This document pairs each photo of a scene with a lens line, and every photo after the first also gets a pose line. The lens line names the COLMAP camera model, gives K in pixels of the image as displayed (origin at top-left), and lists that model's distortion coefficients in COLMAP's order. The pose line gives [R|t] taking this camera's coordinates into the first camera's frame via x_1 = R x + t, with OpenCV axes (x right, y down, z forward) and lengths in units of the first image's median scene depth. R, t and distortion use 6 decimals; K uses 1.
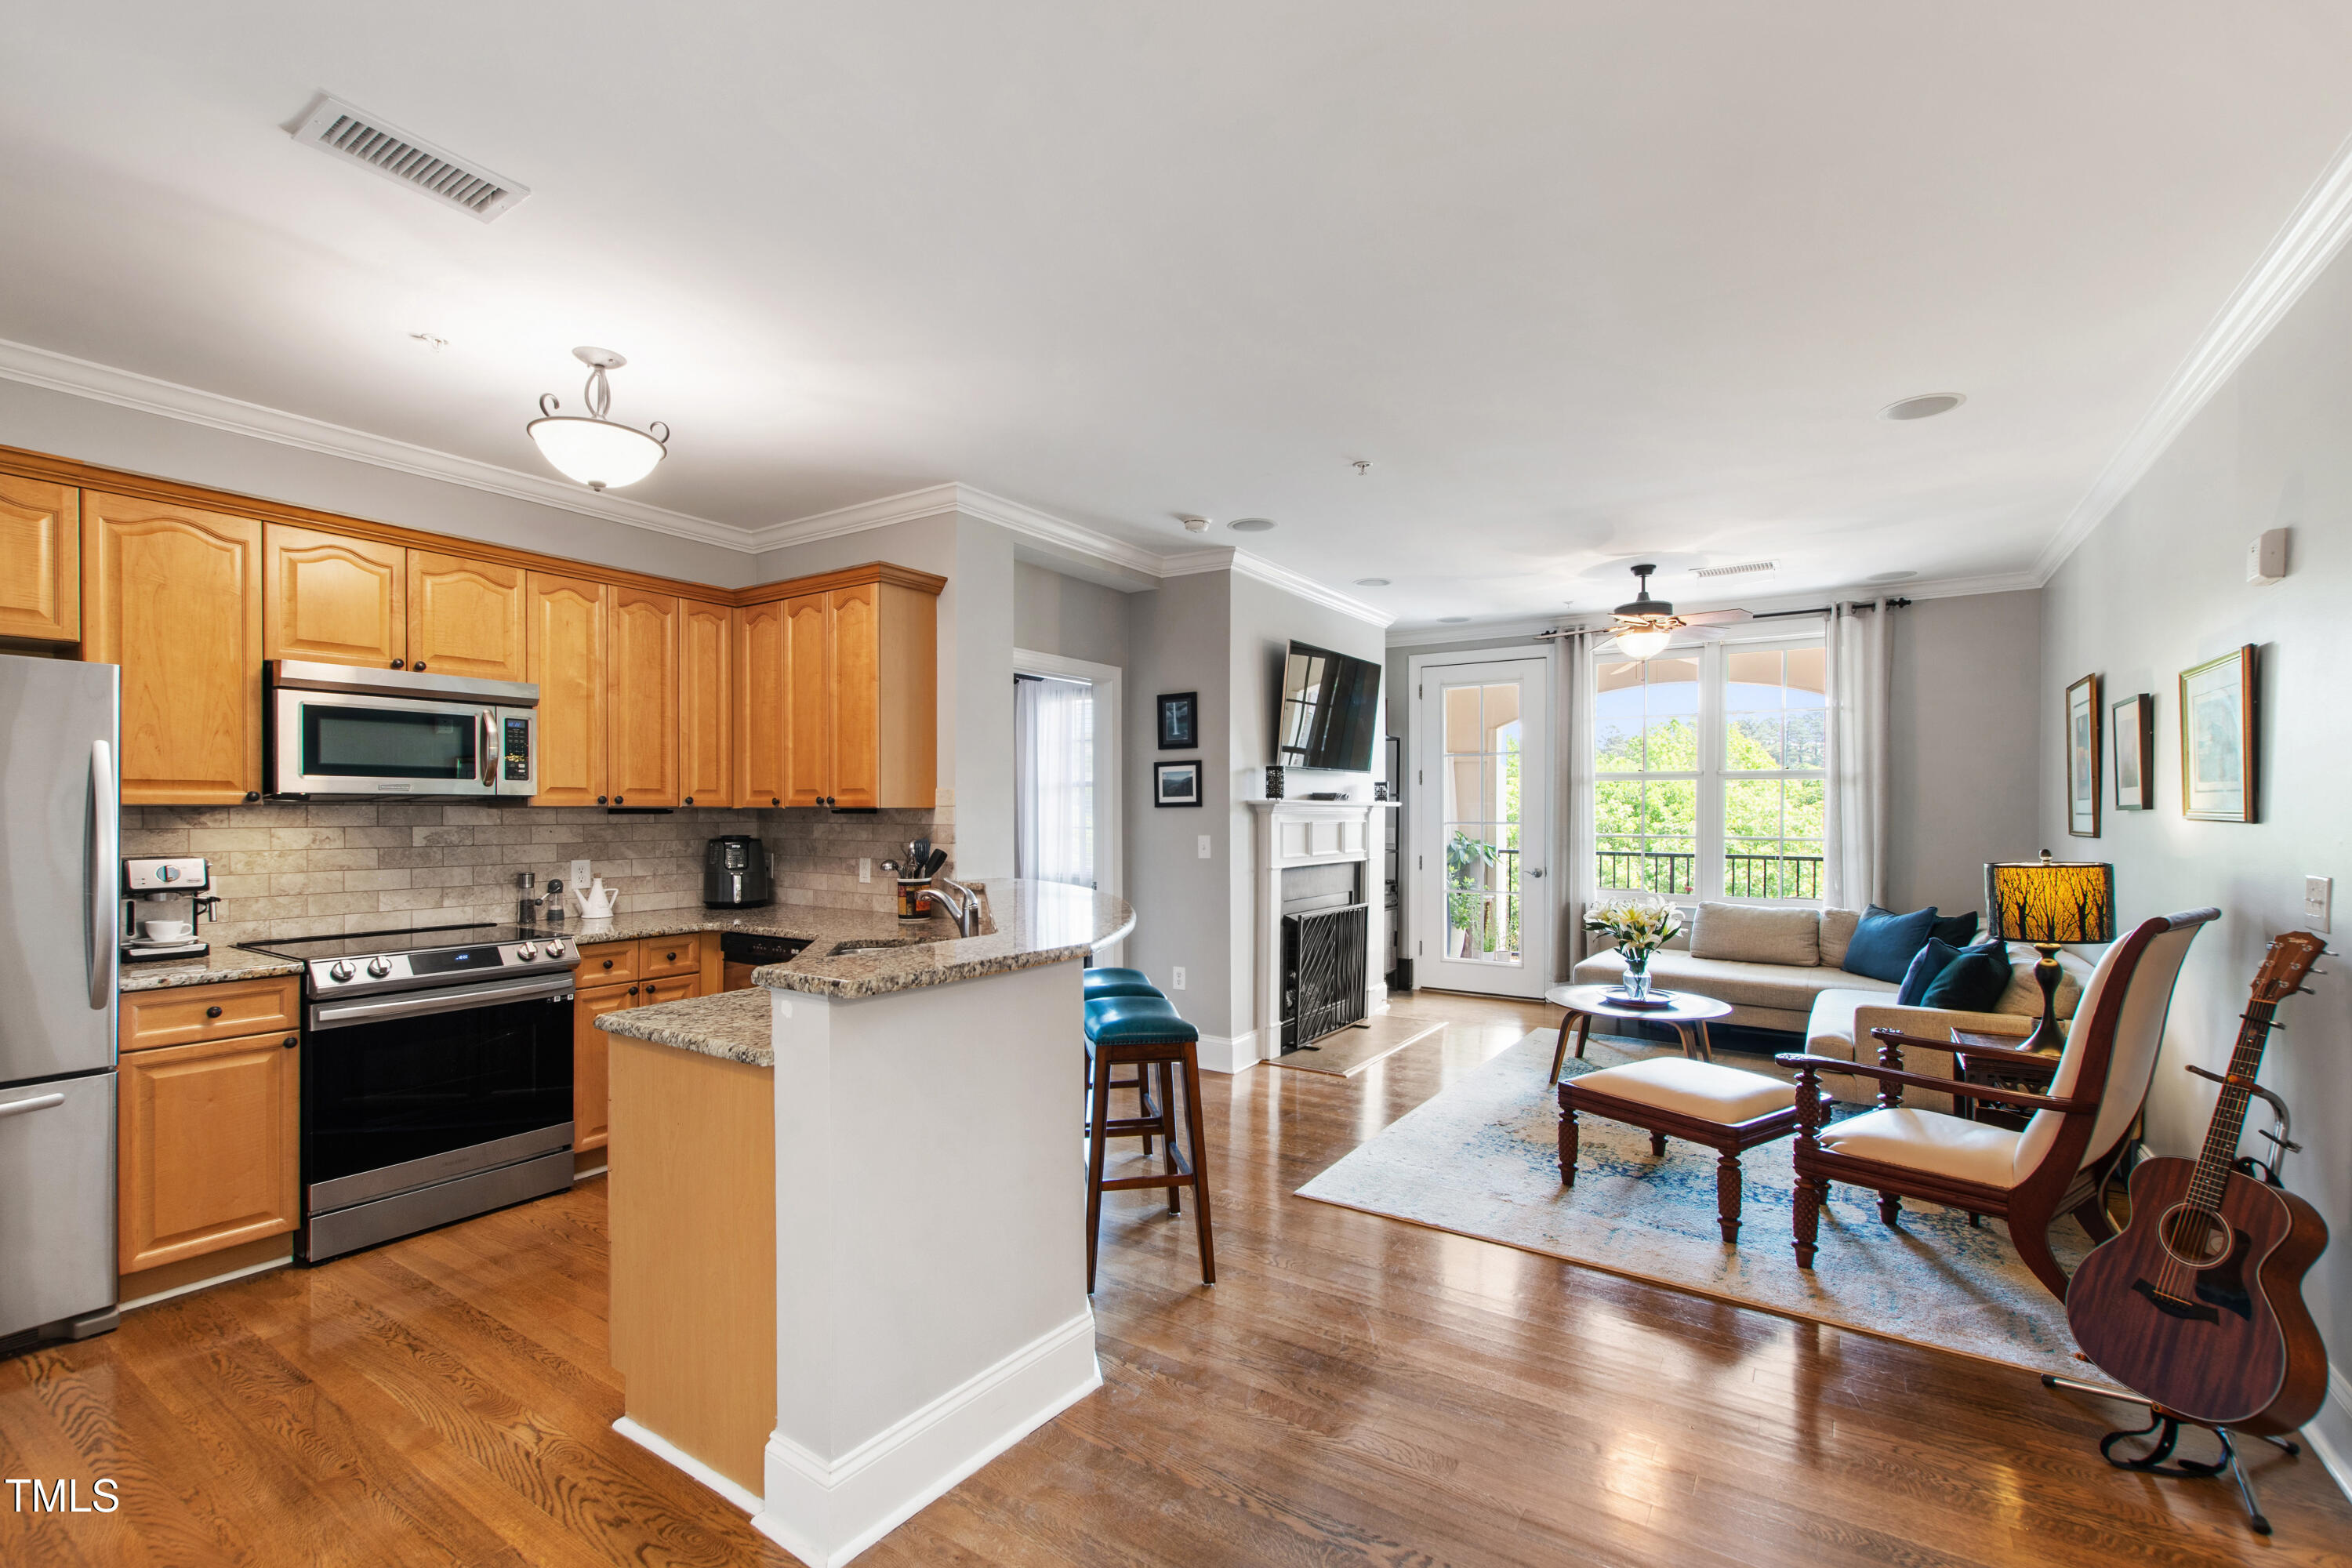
lens RADIAL K [[1024.5, 0, 1170.8], [0, 1024.5, 814.4], [0, 0, 1]] dist [0.008881, -0.006088]
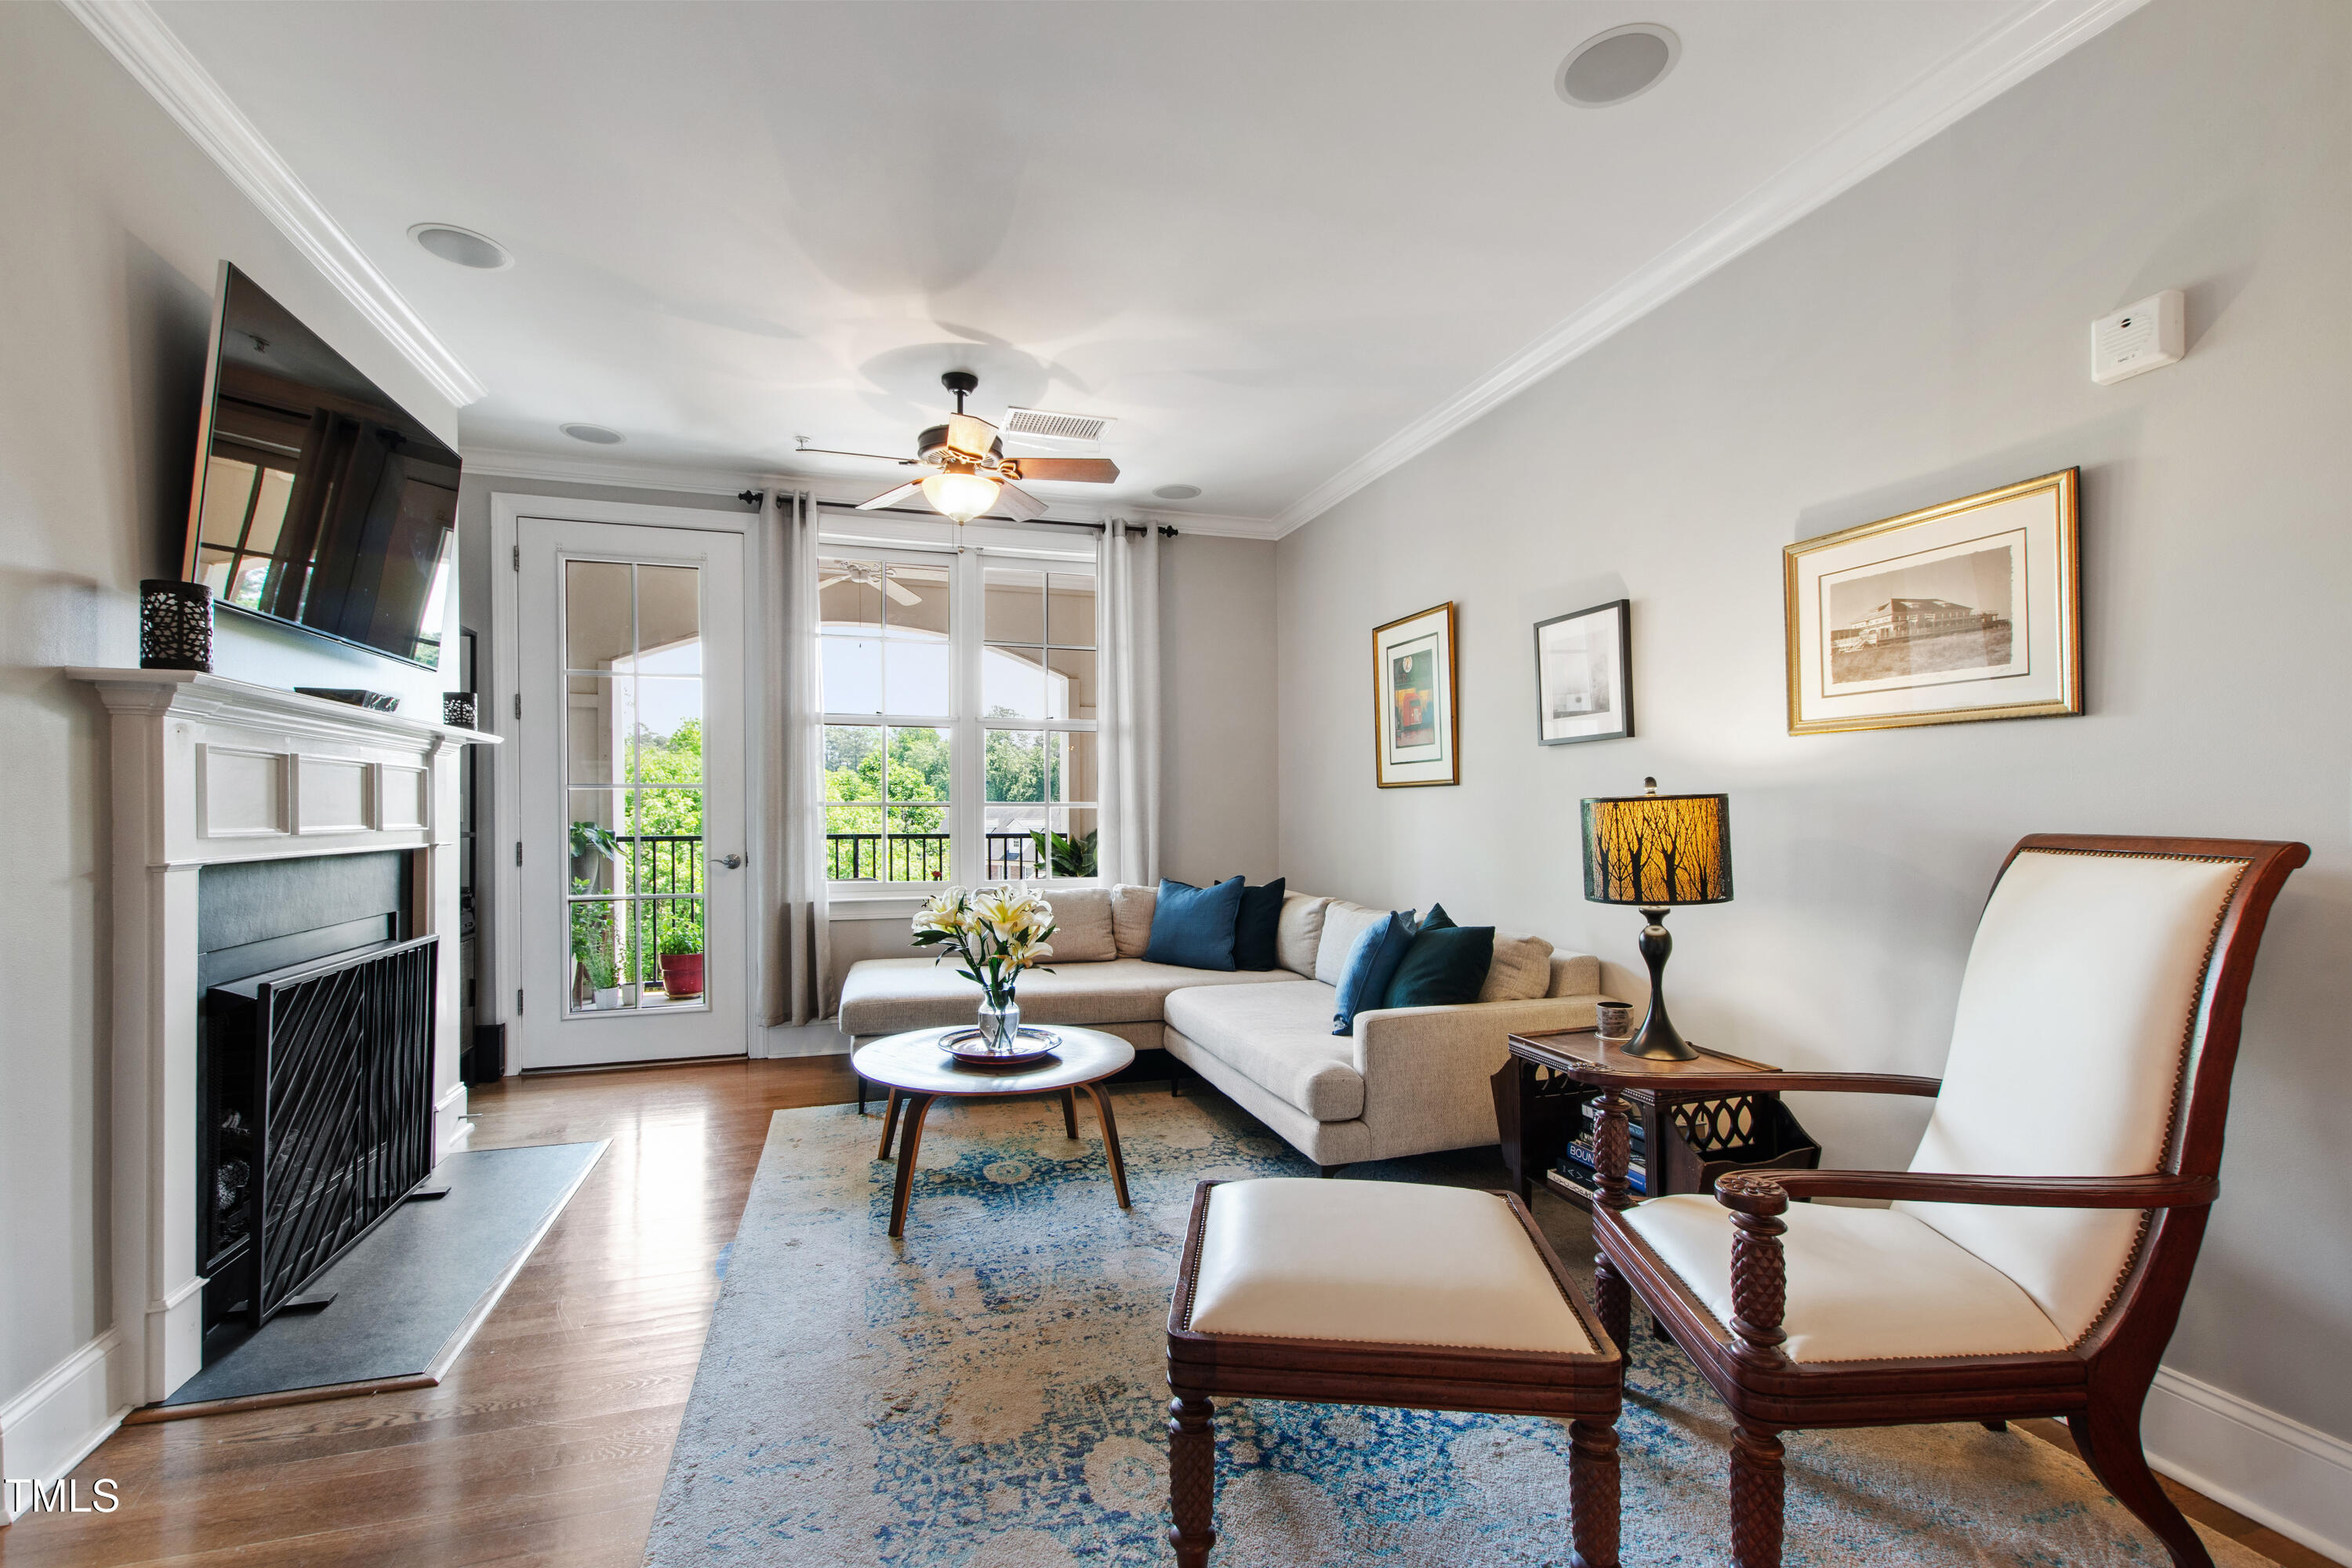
lens RADIAL K [[1009.6, 0, 1175.4], [0, 1009.6, 815.3], [0, 0, 1]] dist [-0.002094, -0.000867]
pose [[0.626566, -0.005910, 0.779346, 0.059775], [0.005109, 0.999981, 0.003476, 0.046647], [-0.779352, 0.001804, 0.626584, 0.660034]]
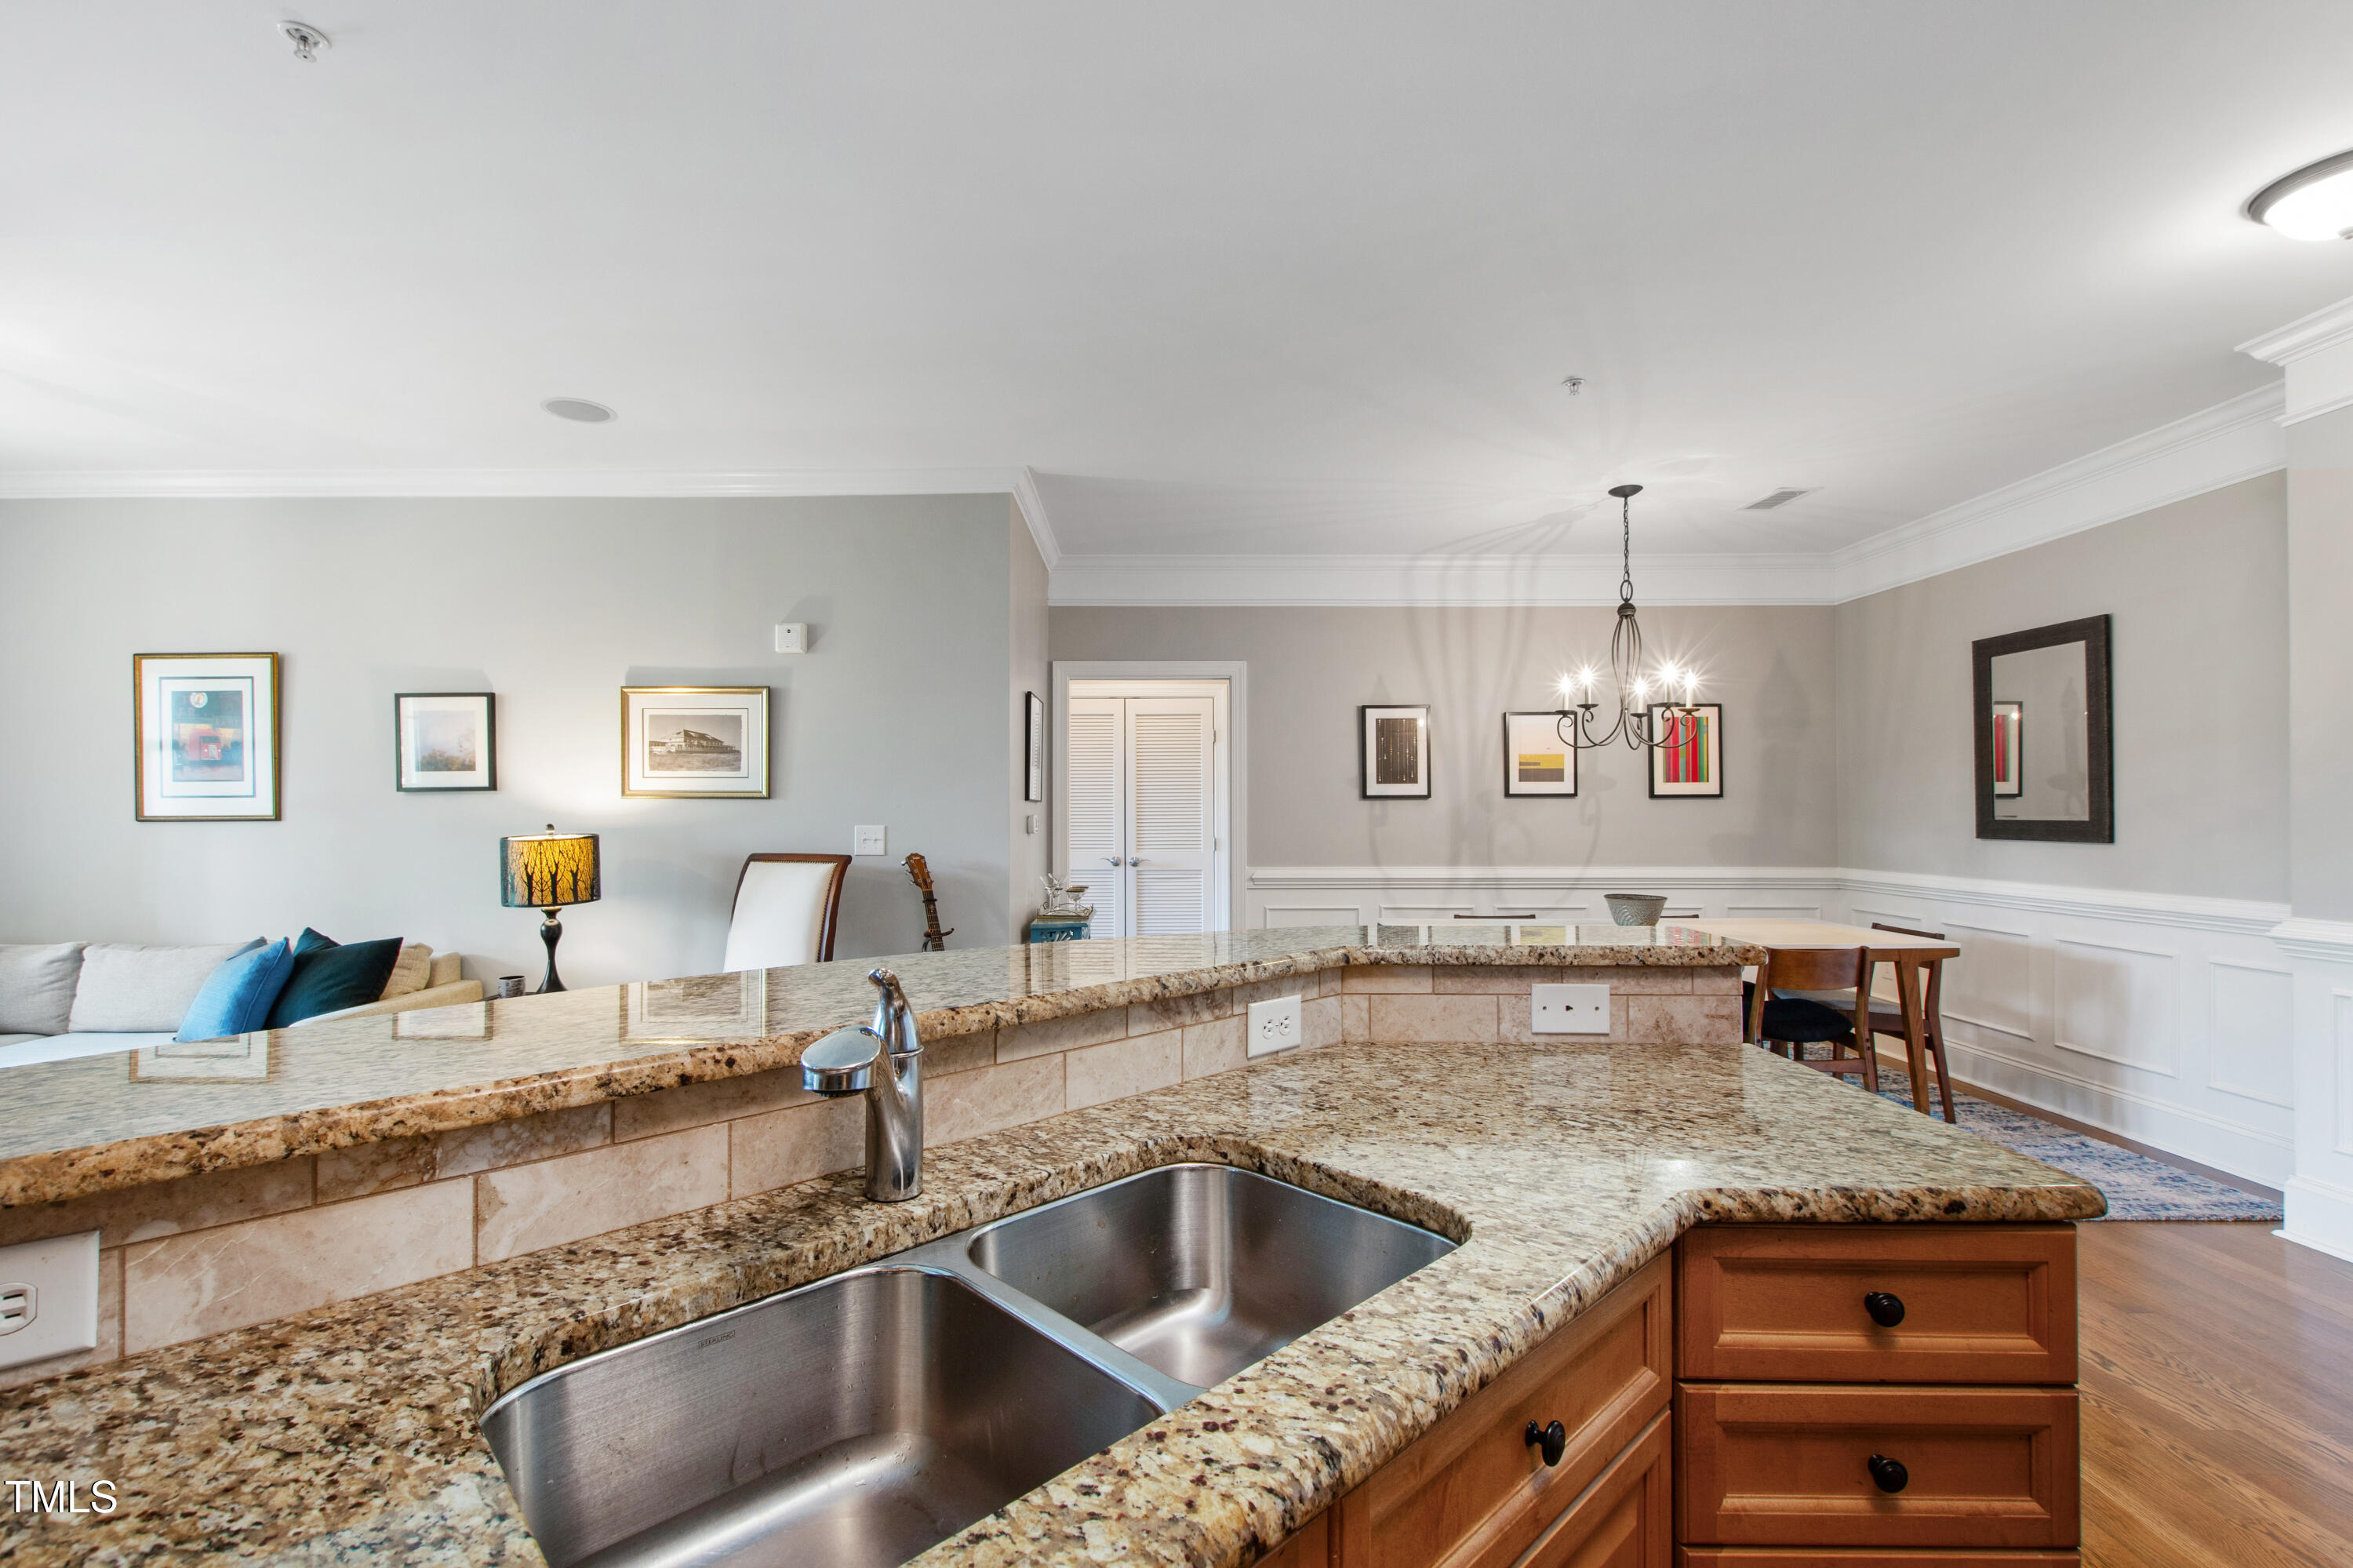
lens RADIAL K [[1022.0, 0, 1149.9], [0, 1022.0, 789.6], [0, 0, 1]] dist [0.001431, 0.000021]
pose [[-0.535963, 0.016055, 0.844089, -0.382933], [0.007399, 0.999870, -0.014321, 0.014106], [-0.844209, -0.001430, -0.536012, 0.849162]]
